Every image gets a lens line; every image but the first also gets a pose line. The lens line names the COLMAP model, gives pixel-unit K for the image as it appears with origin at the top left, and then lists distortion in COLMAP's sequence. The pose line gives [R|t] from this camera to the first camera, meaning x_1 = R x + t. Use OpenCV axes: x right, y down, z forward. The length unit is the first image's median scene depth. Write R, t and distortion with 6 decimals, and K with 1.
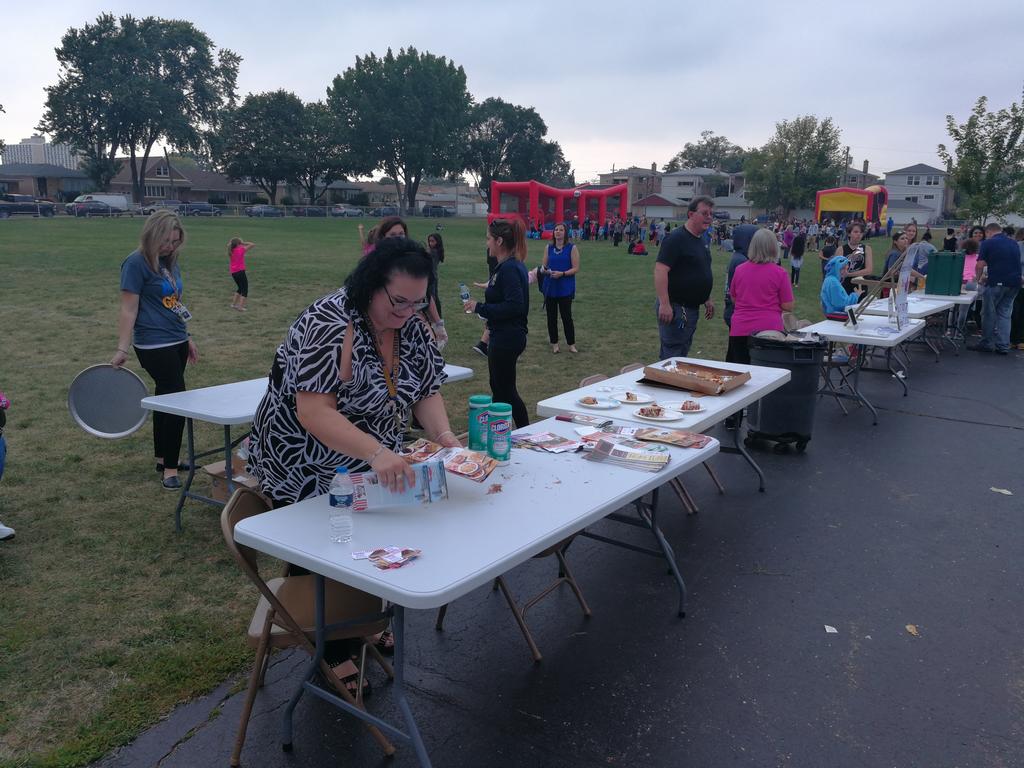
lens RADIAL K [[885.7, 0, 513.8], [0, 885.7, 387.5], [0, 0, 1]] dist [0.046589, 0.002921]
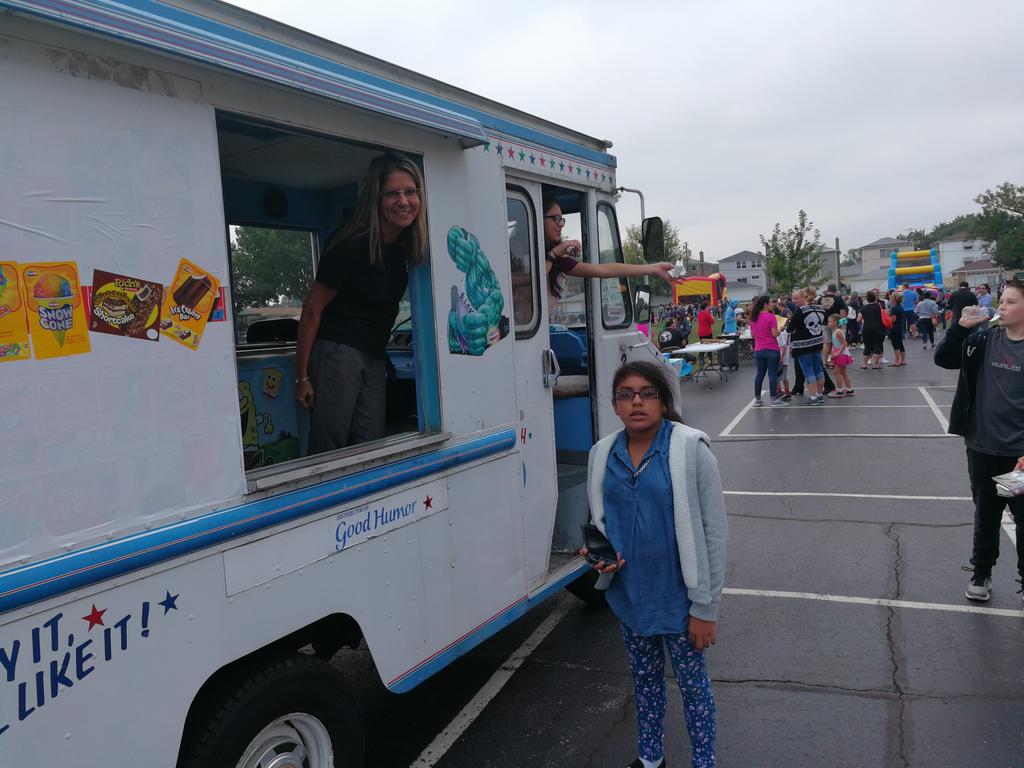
lens RADIAL K [[885.7, 0, 510.5], [0, 885.7, 382.2], [0, 0, 1]] dist [0.046589, 0.002921]
pose [[0.983393, -0.104857, 0.148135, -0.063072], [0.122062, 0.986154, -0.112258, 0.024680], [-0.134313, 0.128476, 0.982575, -0.134505]]
